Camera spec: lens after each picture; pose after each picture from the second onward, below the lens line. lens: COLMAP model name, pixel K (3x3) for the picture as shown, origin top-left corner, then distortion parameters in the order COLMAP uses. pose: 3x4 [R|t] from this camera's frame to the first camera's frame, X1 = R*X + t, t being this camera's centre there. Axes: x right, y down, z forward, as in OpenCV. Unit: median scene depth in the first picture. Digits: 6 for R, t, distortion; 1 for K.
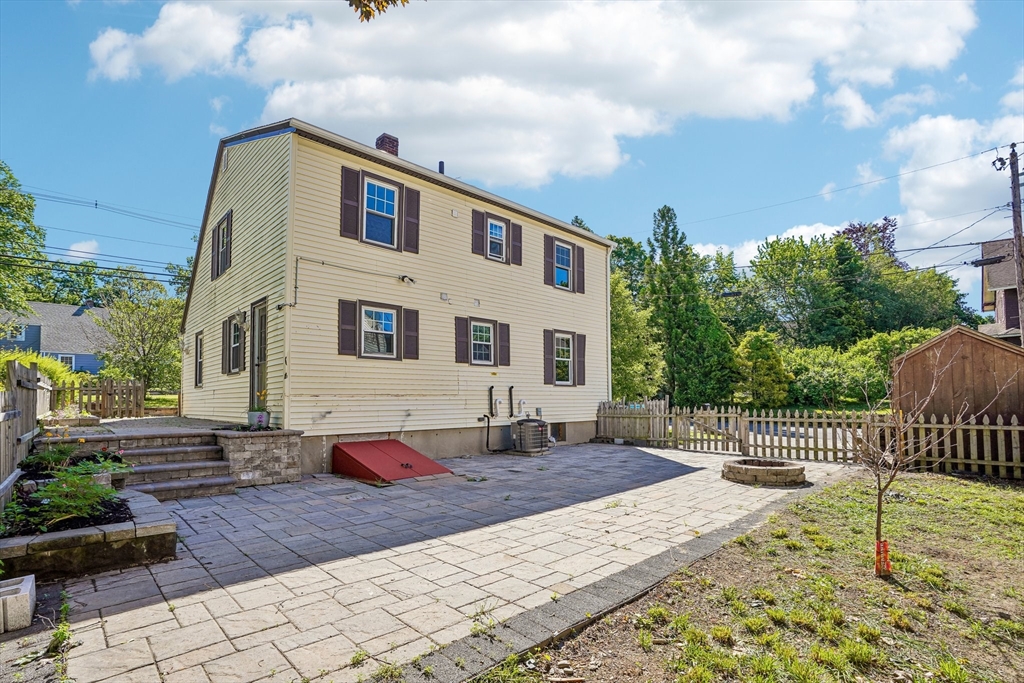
lens RADIAL K [[452.4, 0, 512.0], [0, 452.4, 382.9], [0, 0, 1]] dist [-0.053309, 0.000112]
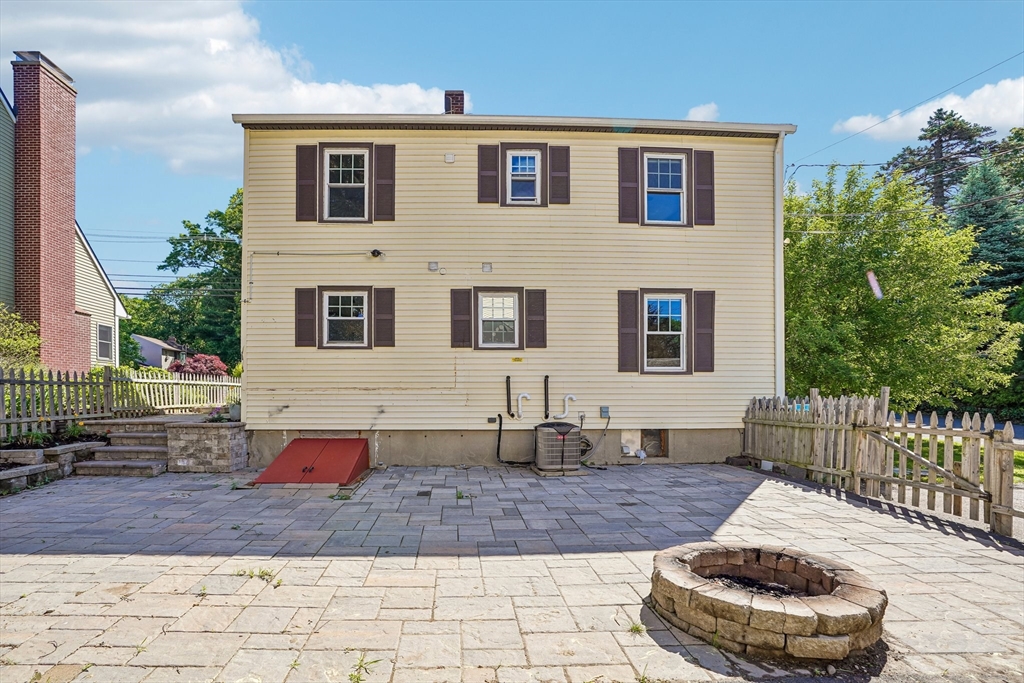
lens RADIAL K [[469.7, 0, 510.8], [0, 469.7, 397.9], [0, 0, 1]] dist [-0.043522, 0.000479]
pose [[0.756737, 0.008421, -0.653666, 0.469138], [0.019220, 0.999198, 0.035124, 0.015774], [0.653437, -0.039143, 0.755968, 0.418692]]
